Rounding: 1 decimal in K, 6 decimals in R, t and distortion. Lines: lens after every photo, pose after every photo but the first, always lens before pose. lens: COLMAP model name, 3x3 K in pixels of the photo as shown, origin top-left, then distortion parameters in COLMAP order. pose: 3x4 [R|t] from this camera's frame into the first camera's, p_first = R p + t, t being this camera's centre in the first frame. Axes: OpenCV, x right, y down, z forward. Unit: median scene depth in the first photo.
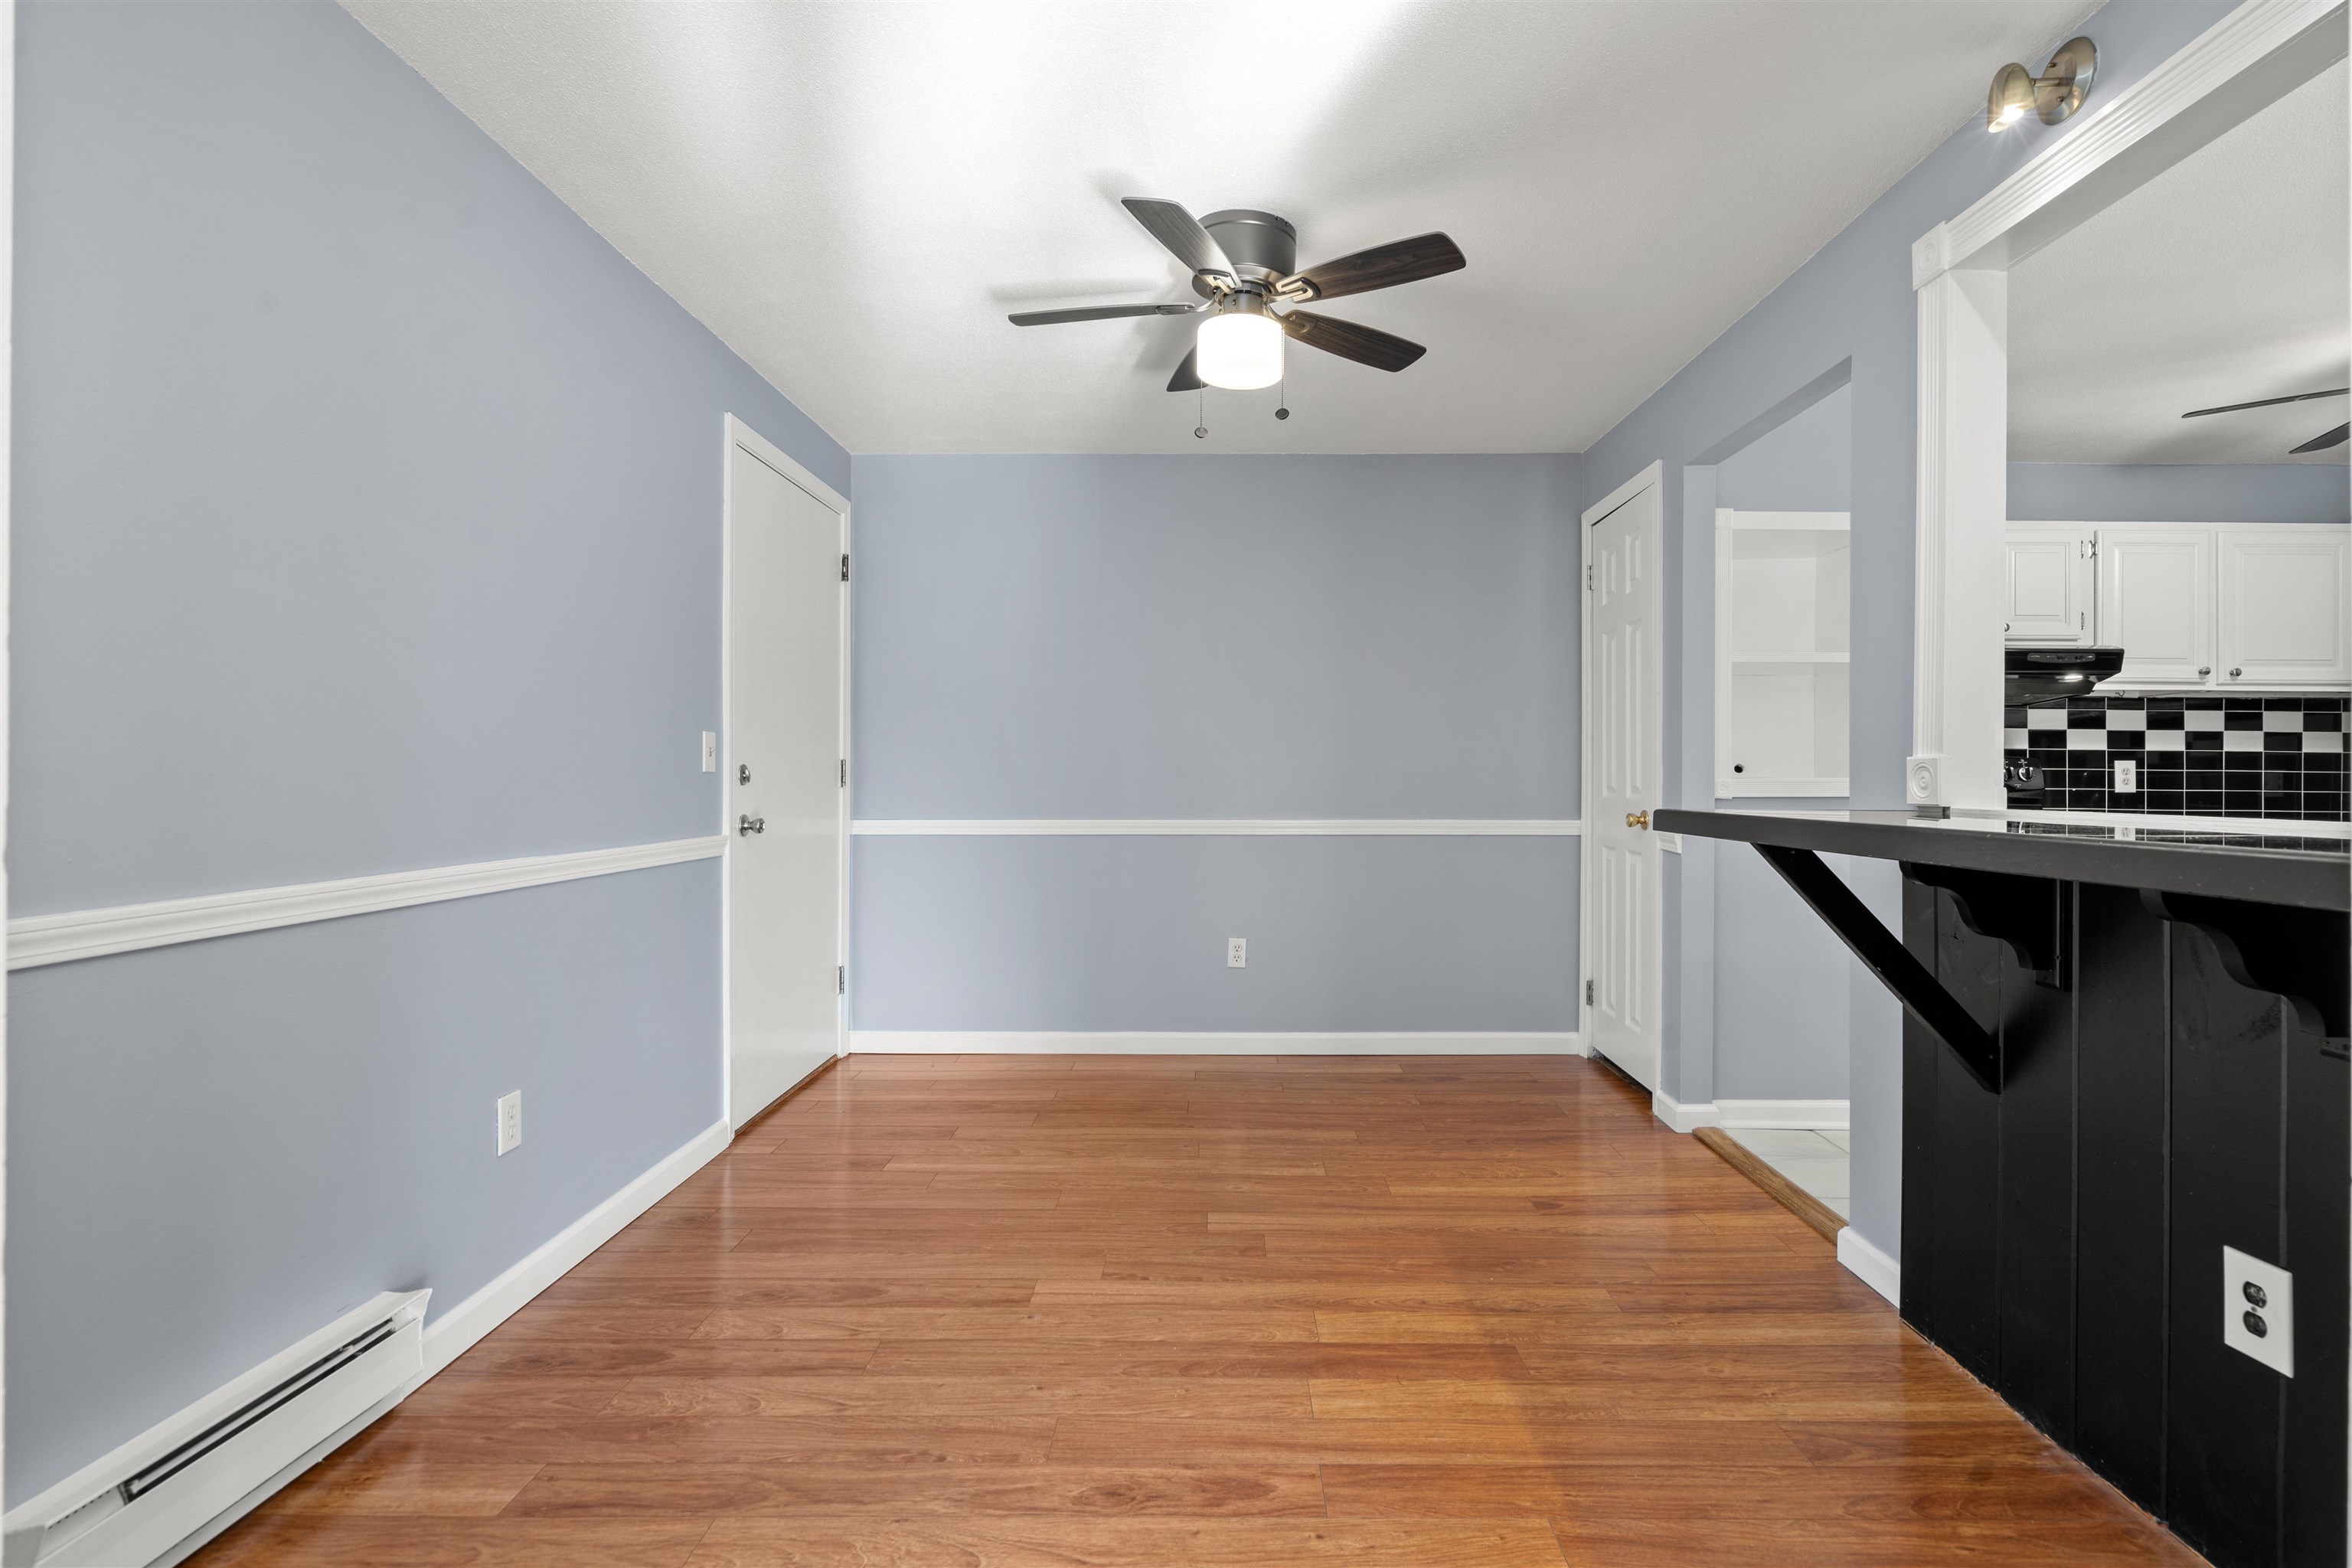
lens RADIAL K [[1090.0, 0, 1218.8], [0, 1090.0, 775.7], [0, 0, 1]] dist [-0.001610, -0.000323]
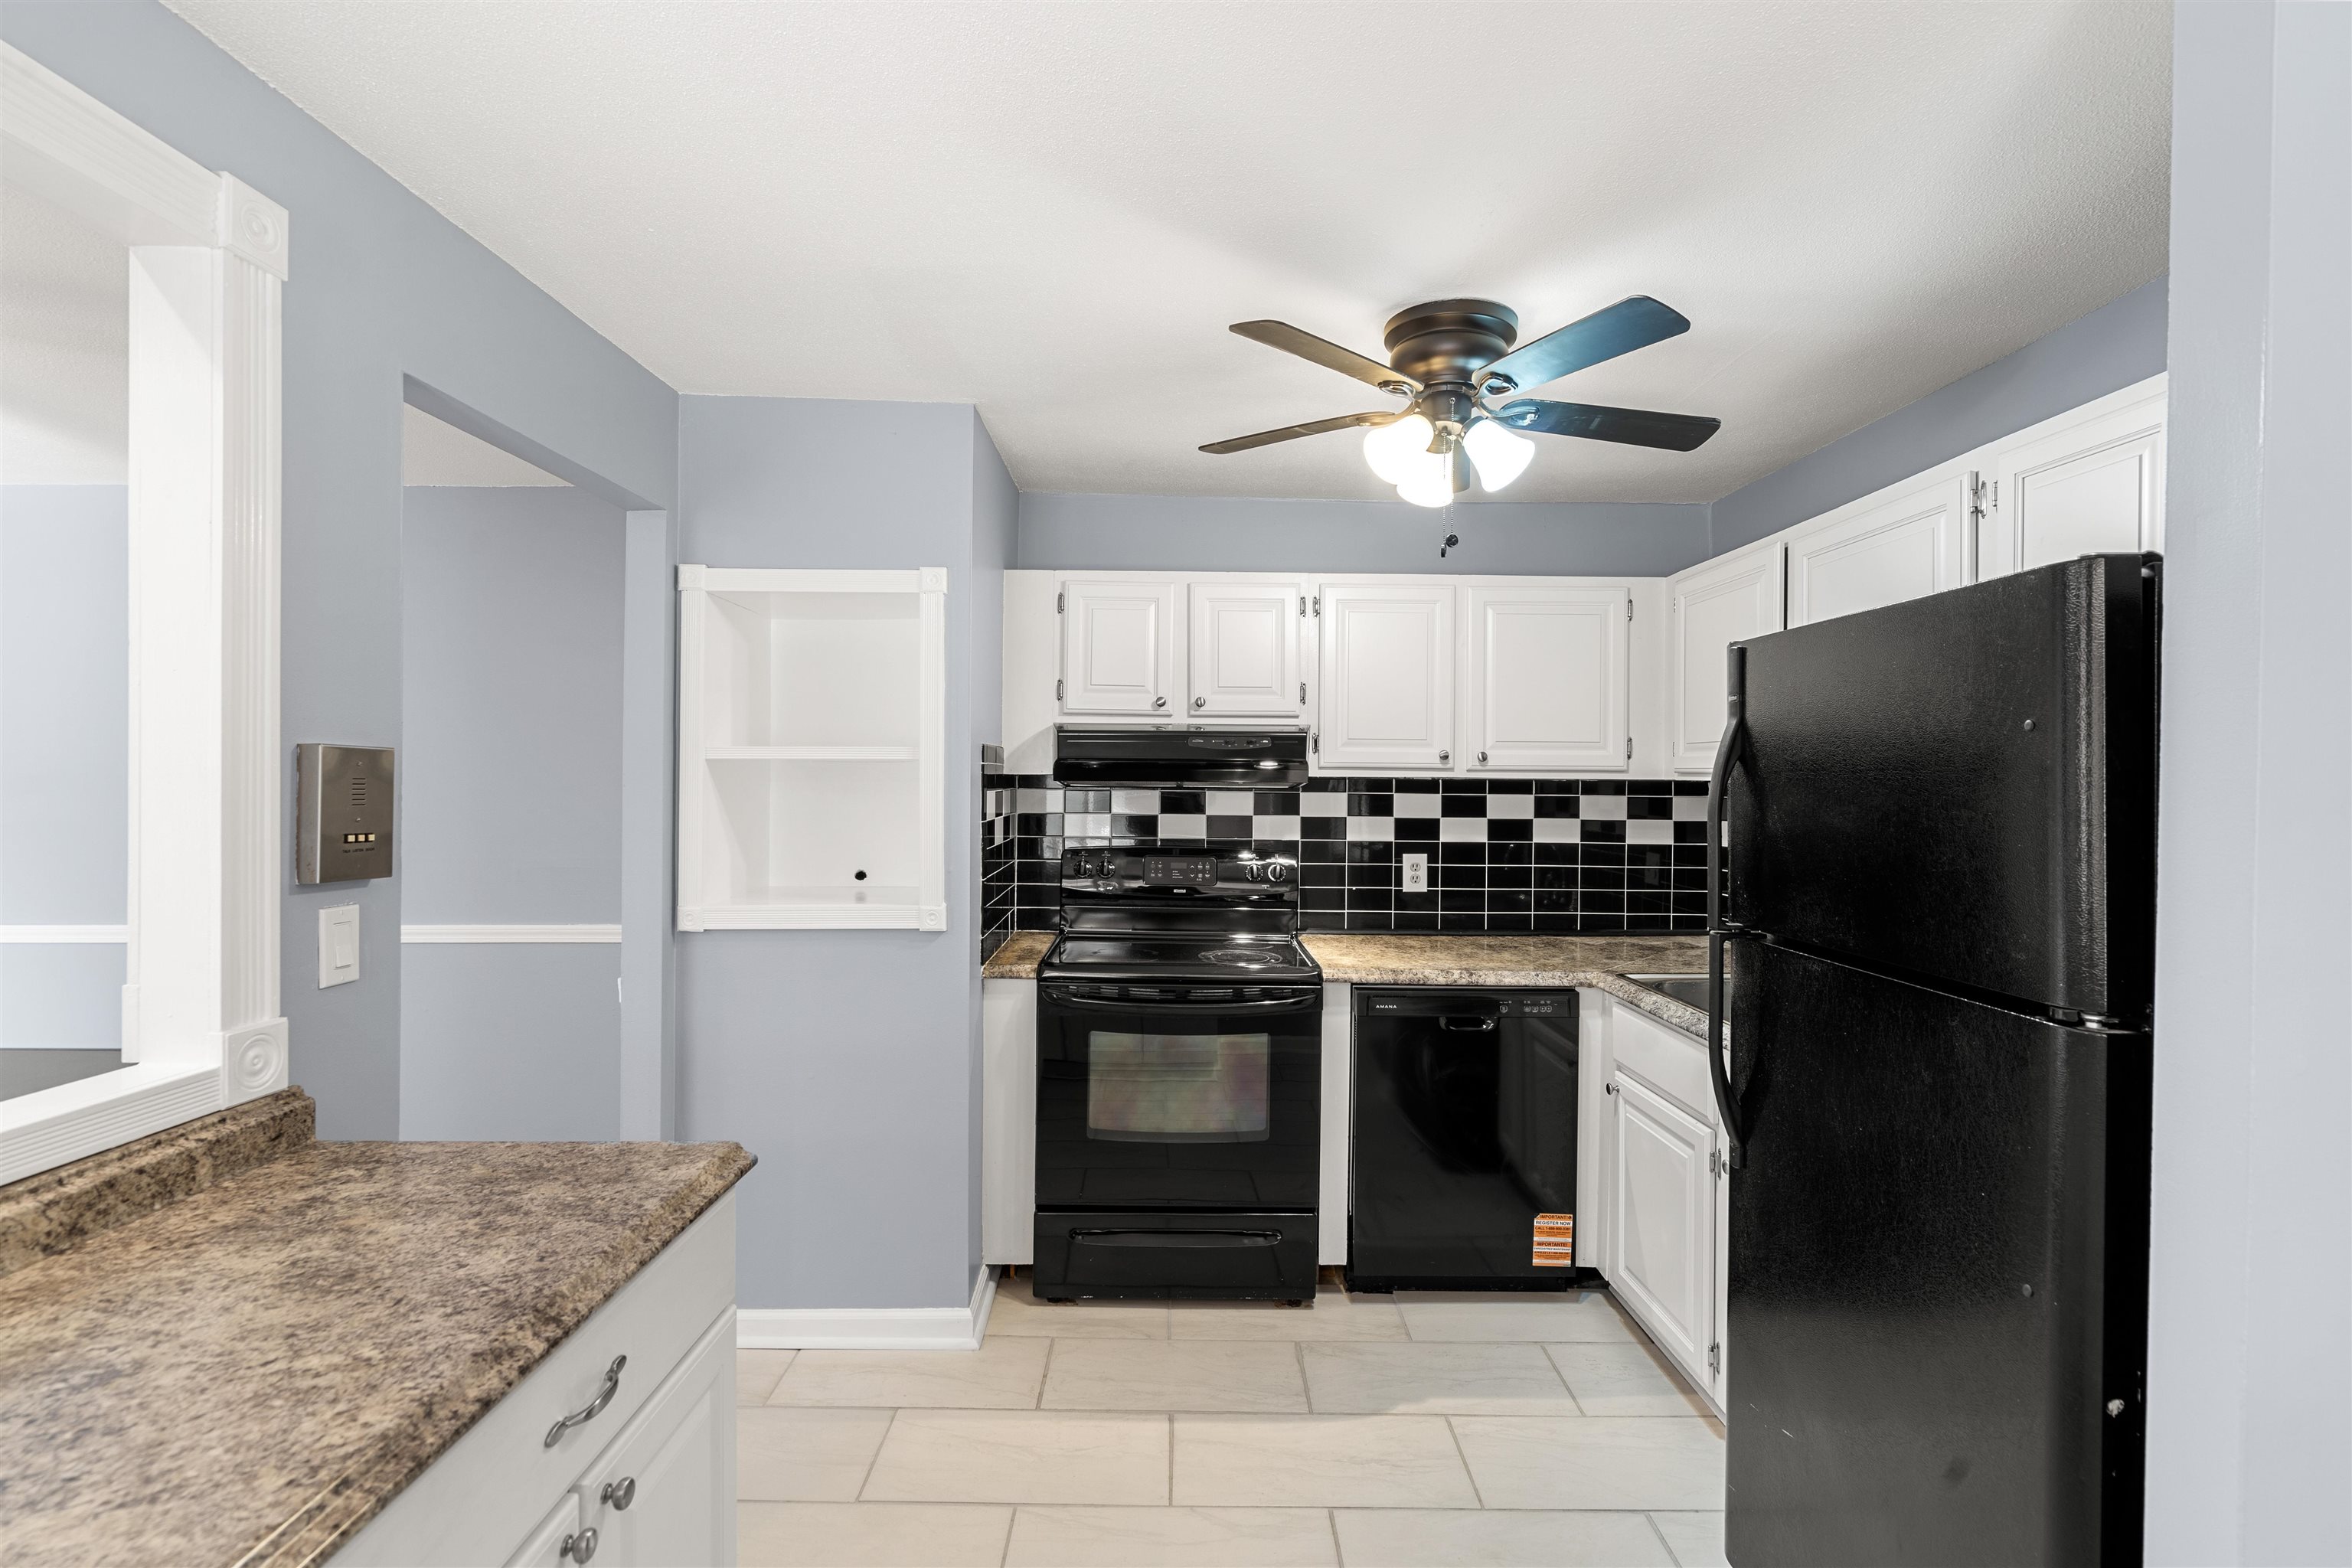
lens RADIAL K [[1072.8, 0, 1183.4], [0, 1072.8, 783.9], [0, 0, 1]] dist [-0.001288, 0.000337]
pose [[0.999944, 0.001106, 0.010556, 0.929369], [-0.001144, 0.999993, 0.003584, -0.102176], [-0.010552, -0.003596, 0.999938, 0.247526]]
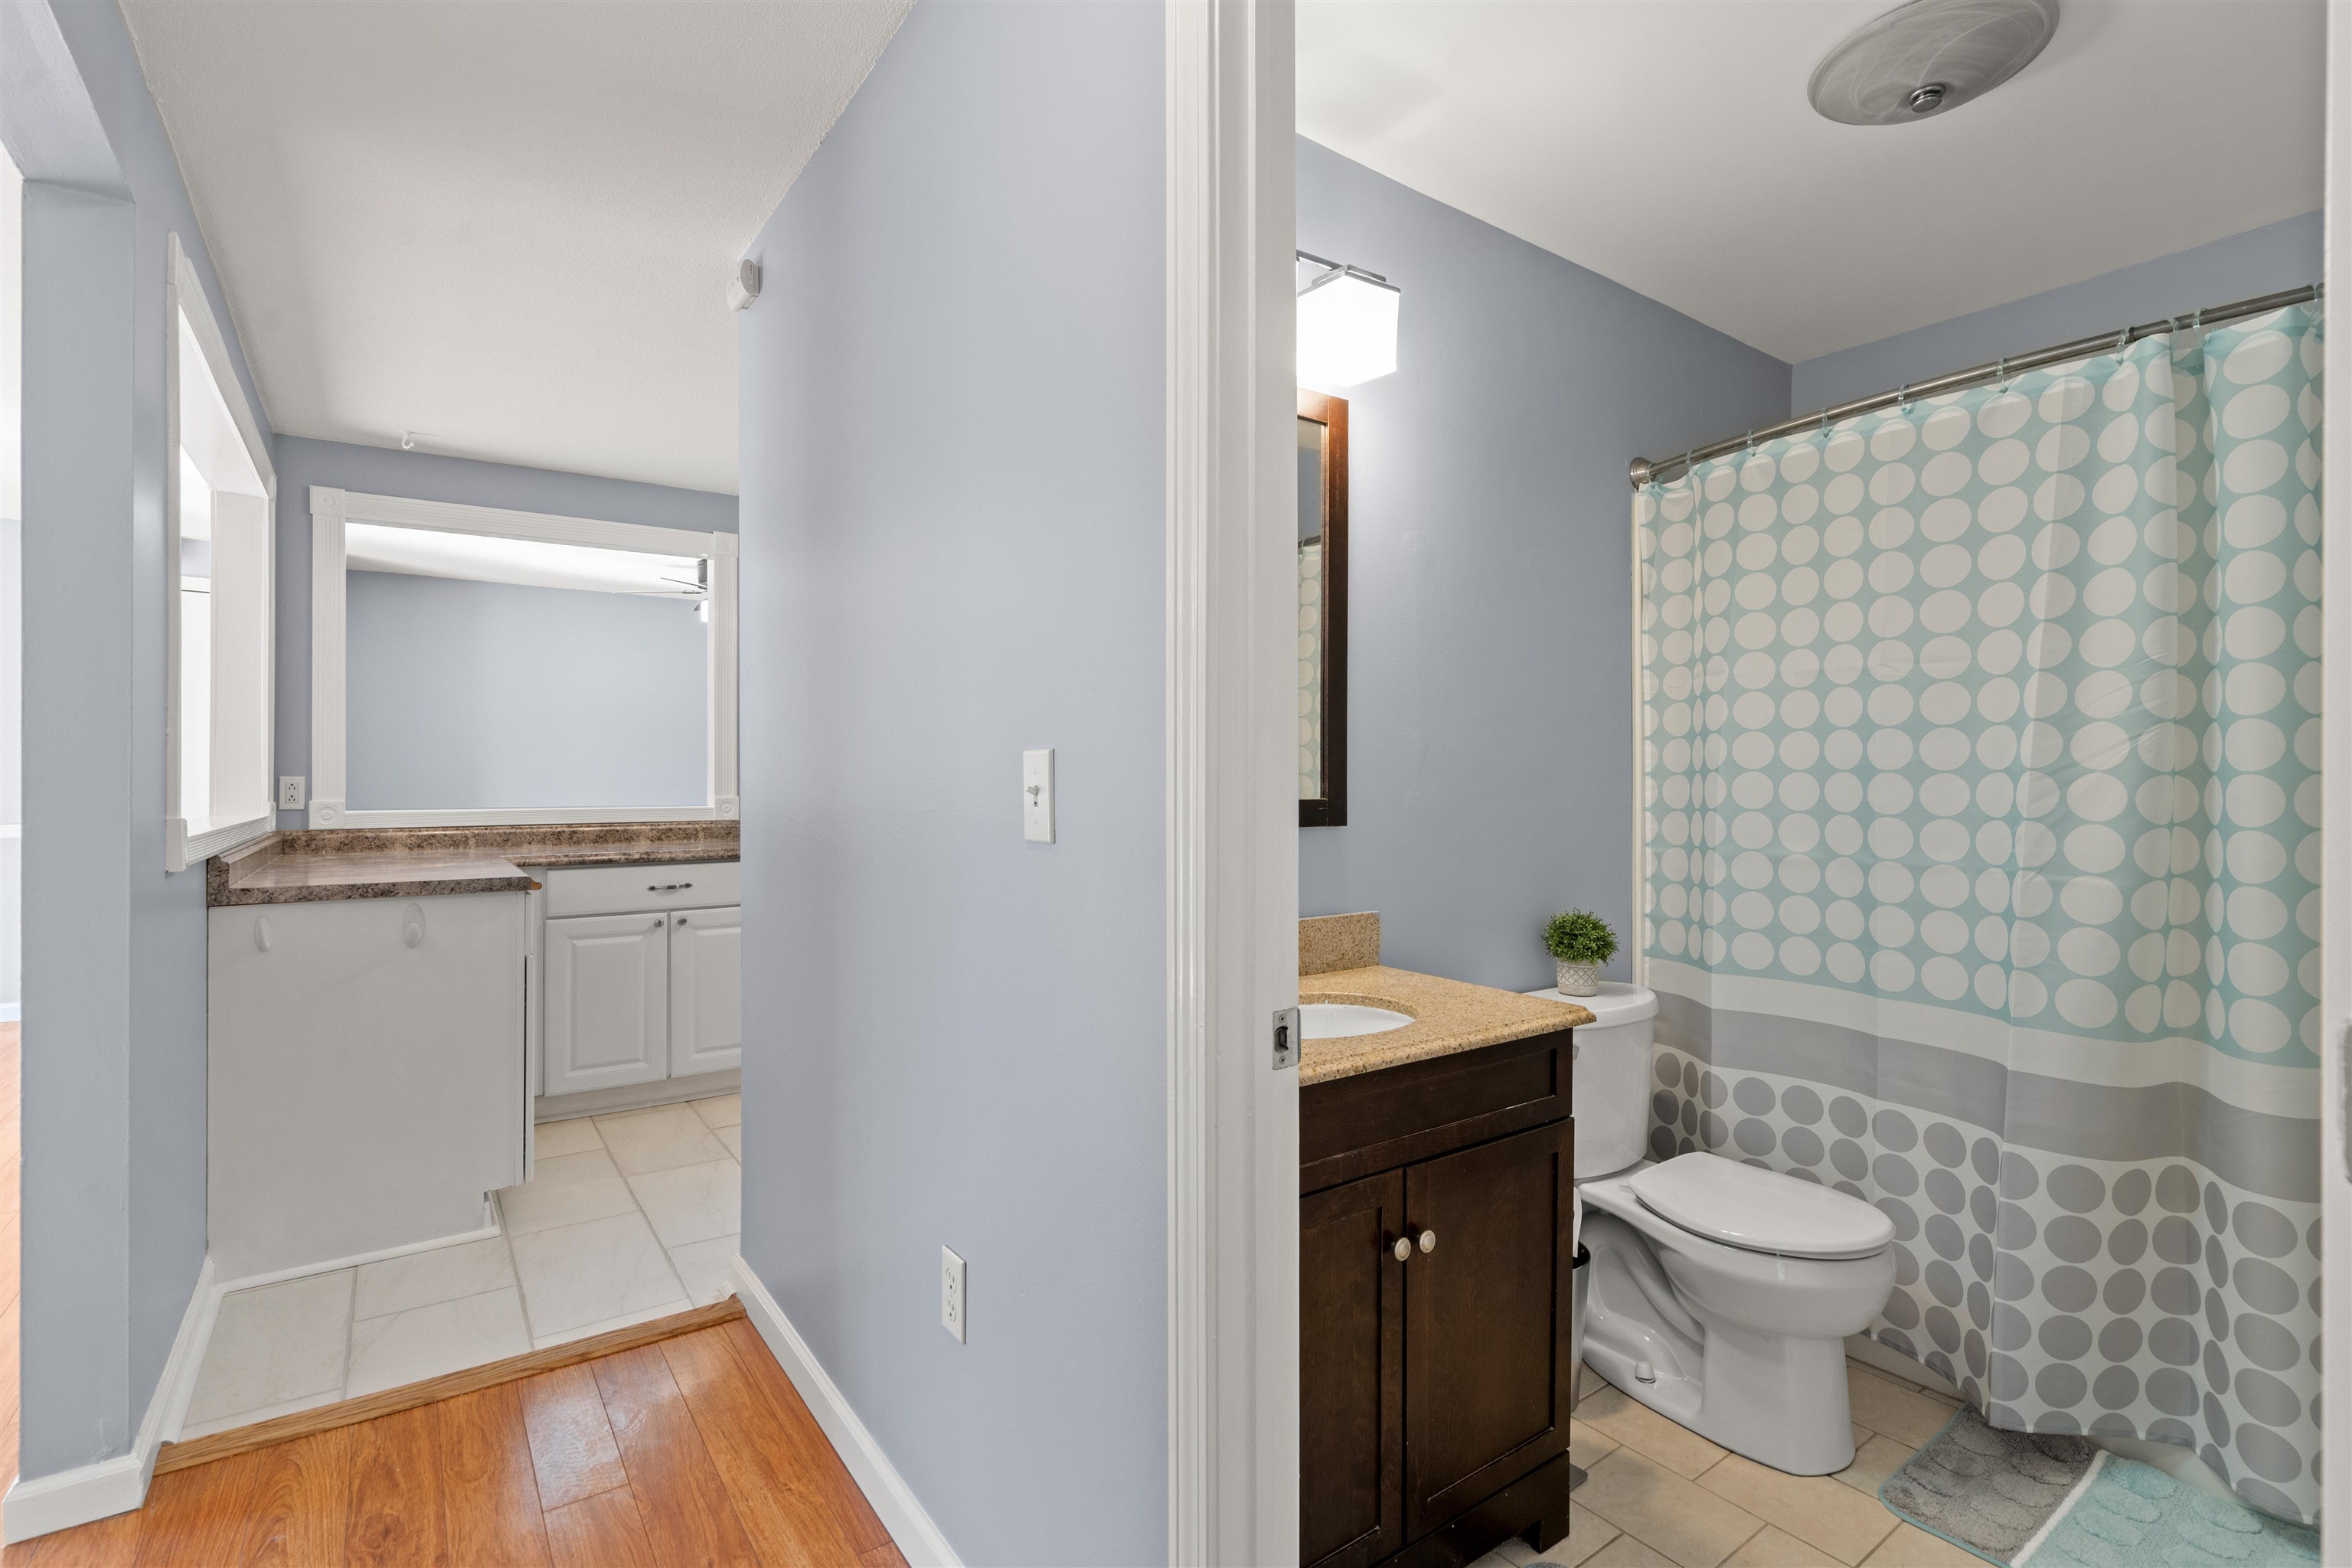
lens RADIAL K [[1085.0, 0, 1178.3], [0, 1085.0, 779.2], [0, 0, 1]] dist [0.003103, -0.001643]
pose [[0.583673, -0.002412, -0.811985, 2.139488], [0.002011, 0.999997, -0.001526, -0.013377], [0.811986, -0.000742, 0.583676, 0.355814]]
